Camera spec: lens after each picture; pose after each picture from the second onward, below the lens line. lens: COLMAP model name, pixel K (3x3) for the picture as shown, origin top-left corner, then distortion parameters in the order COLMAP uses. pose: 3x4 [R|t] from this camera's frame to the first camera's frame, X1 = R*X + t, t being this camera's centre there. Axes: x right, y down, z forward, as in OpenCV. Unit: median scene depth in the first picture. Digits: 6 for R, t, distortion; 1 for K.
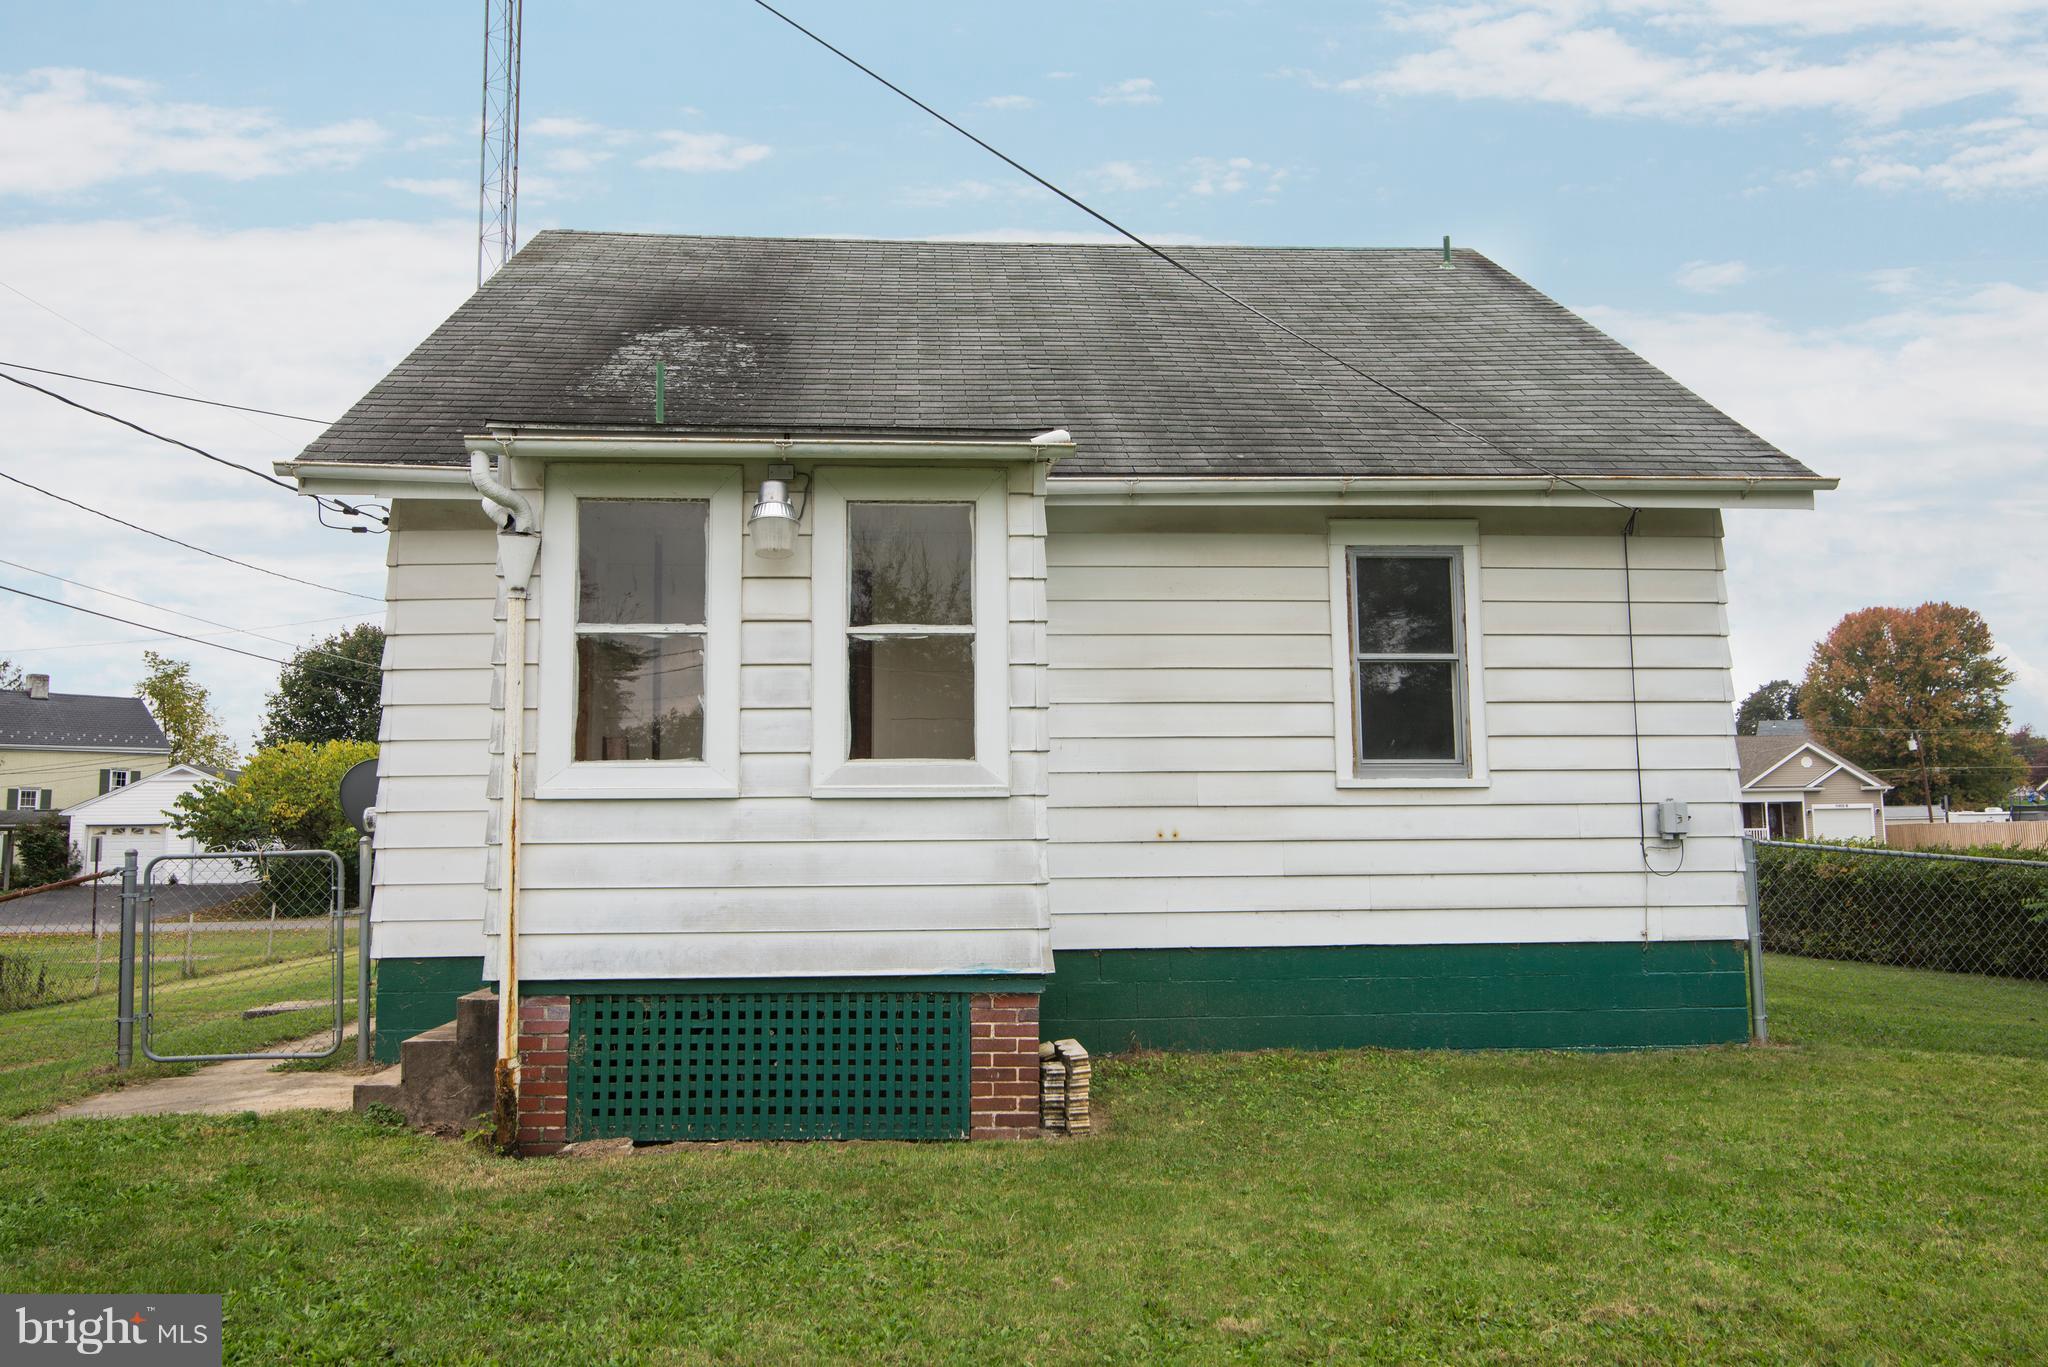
lens RADIAL K [[1537.7, 0, 1021.9], [0, 1537.7, 683.0], [0, 0, 1]] dist [0.012014, 0.003931]
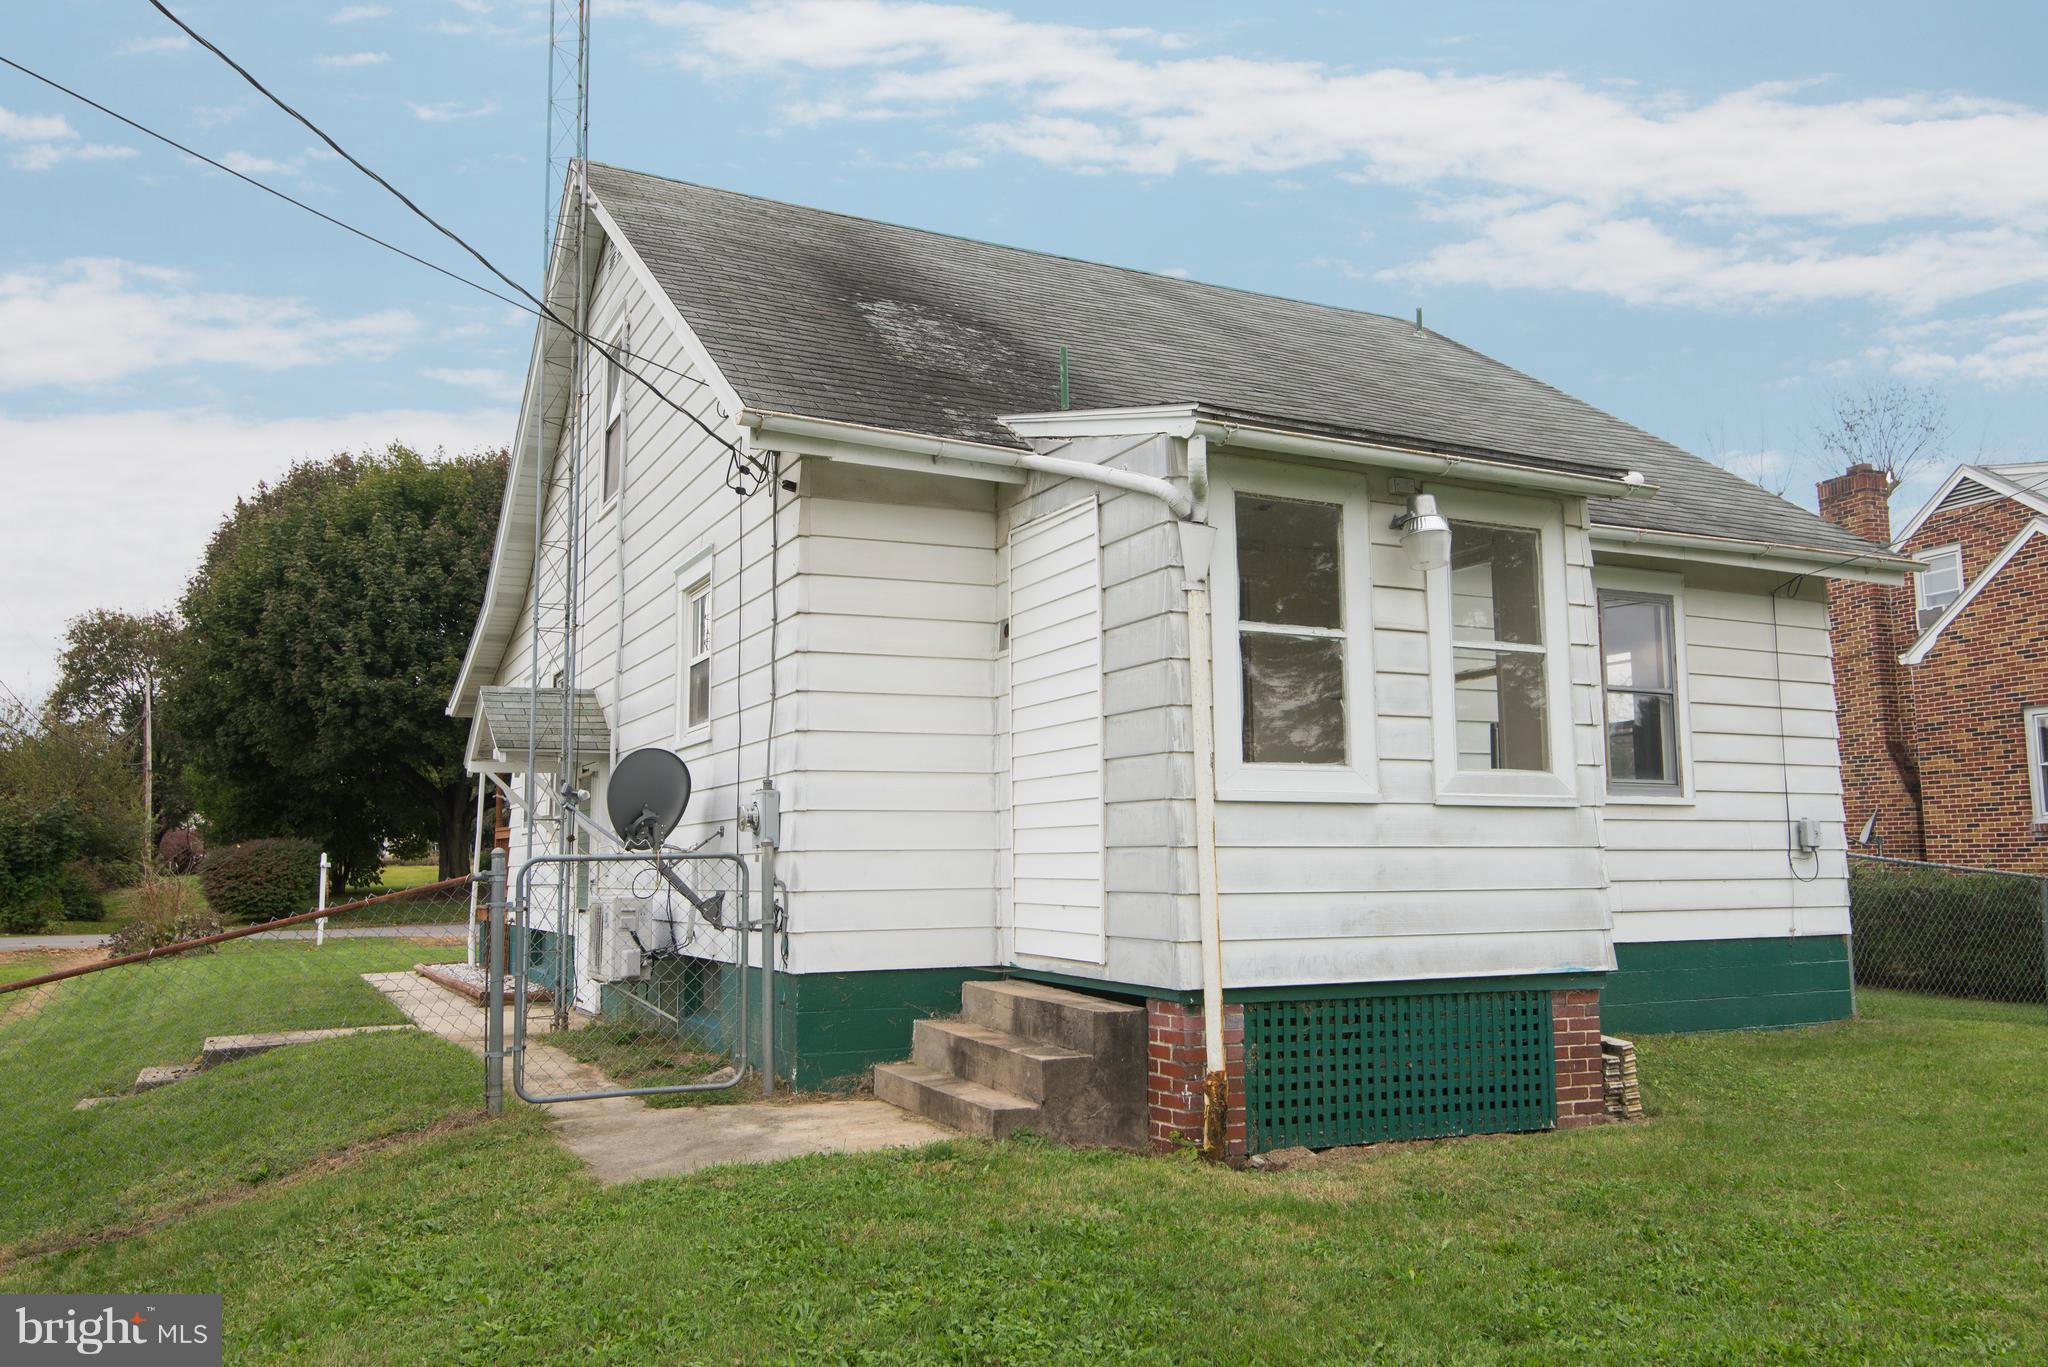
lens RADIAL K [[1537.7, 0, 1020.9], [0, 1537.7, 686.5], [0, 0, 1]] dist [0.012014, 0.003931]
pose [[0.923862, 0.046926, 0.379838, -0.787517], [-0.044739, 0.998892, -0.014589, 0.023235], [-0.380102, -0.003515, 0.924938, 0.153943]]
